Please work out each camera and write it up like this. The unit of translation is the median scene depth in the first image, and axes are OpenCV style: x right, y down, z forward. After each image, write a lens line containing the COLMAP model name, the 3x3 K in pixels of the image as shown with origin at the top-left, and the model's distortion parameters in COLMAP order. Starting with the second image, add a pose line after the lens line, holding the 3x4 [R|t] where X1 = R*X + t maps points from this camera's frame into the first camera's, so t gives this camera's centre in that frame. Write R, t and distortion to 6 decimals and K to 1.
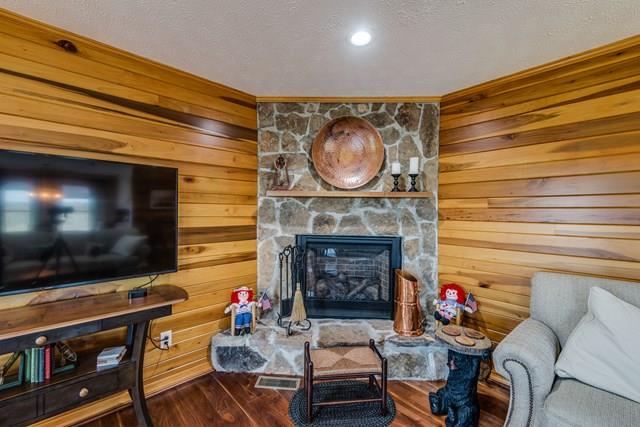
lens RADIAL K [[259.6, 0, 320.0], [0, 259.6, 214.7], [0, 0, 1]] dist [-0.001610, -0.000191]
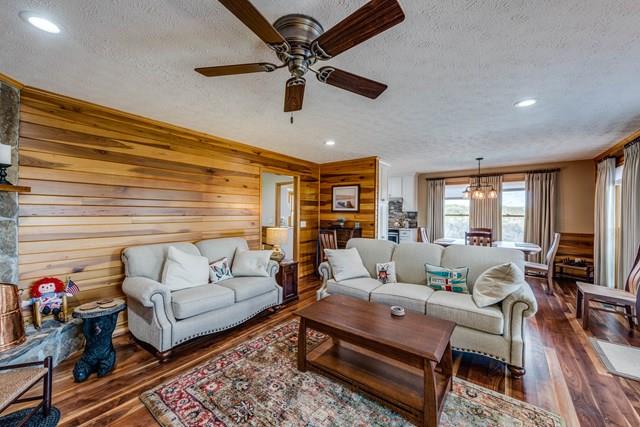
lens RADIAL K [[248.4, 0, 320.0], [0, 248.4, 213.5], [0, 0, 1]] dist [0.000041, -0.000071]
pose [[-0.167218, -0.010452, 0.985865, -0.599229], [-0.000124, 0.999944, 0.010580, 0.000320], [-0.985920, 0.001647, -0.167210, 0.090373]]
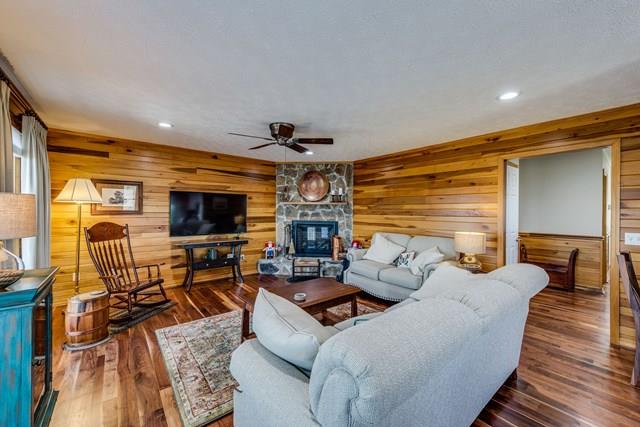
lens RADIAL K [[248.4, 0, 320.0], [0, 248.4, 213.5], [0, 0, 1]] dist [0.000041, -0.000071]
pose [[0.997805, 0.000843, -0.066210, 0.312443], [-0.000840, 1.000000, 0.000074, 0.014293], [0.066210, -0.000019, 0.997806, -1.243899]]
